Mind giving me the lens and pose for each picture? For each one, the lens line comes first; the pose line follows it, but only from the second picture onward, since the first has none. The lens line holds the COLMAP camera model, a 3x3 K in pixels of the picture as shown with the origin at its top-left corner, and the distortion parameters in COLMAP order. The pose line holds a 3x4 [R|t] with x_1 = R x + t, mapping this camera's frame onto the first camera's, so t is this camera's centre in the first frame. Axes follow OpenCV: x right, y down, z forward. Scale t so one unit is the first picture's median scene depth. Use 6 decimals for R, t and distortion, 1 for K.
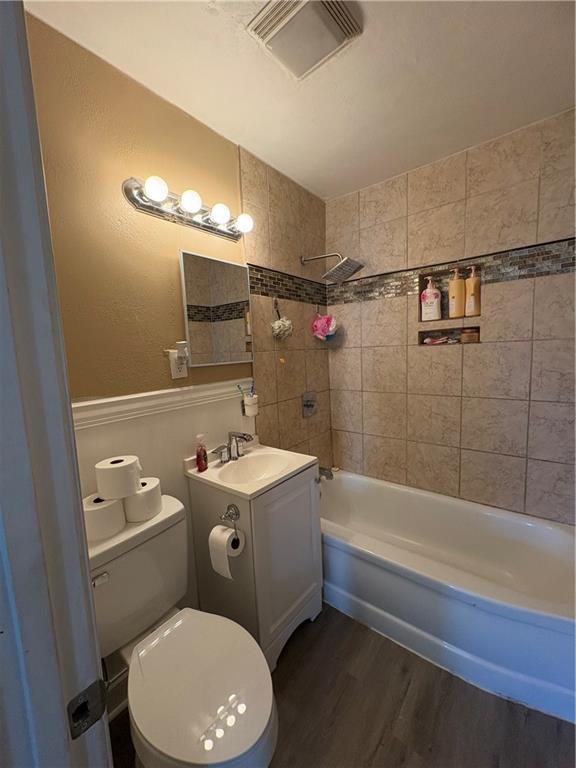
lens RADIAL K [[308.5, 0, 288.0], [0, 308.5, 384.6], [0, 0, 1]] dist [0.007759, 0.000329]
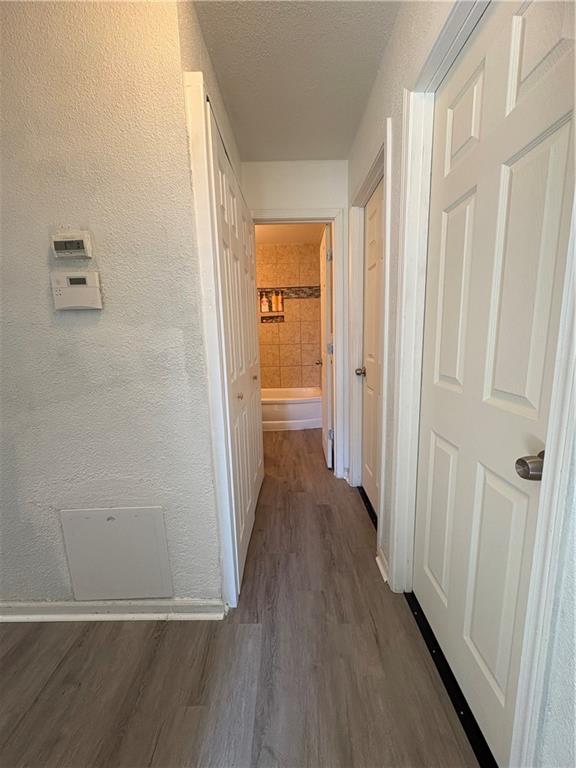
lens RADIAL K [[308.5, 0, 289.9], [0, 308.5, 384.3], [0, 0, 1]] dist [0.007759, 0.000329]
pose [[0.774833, -0.077660, 0.627377, -0.953872], [0.067931, 0.996908, 0.039505, 0.271774], [-0.628505, 0.012008, 0.777713, -0.970378]]
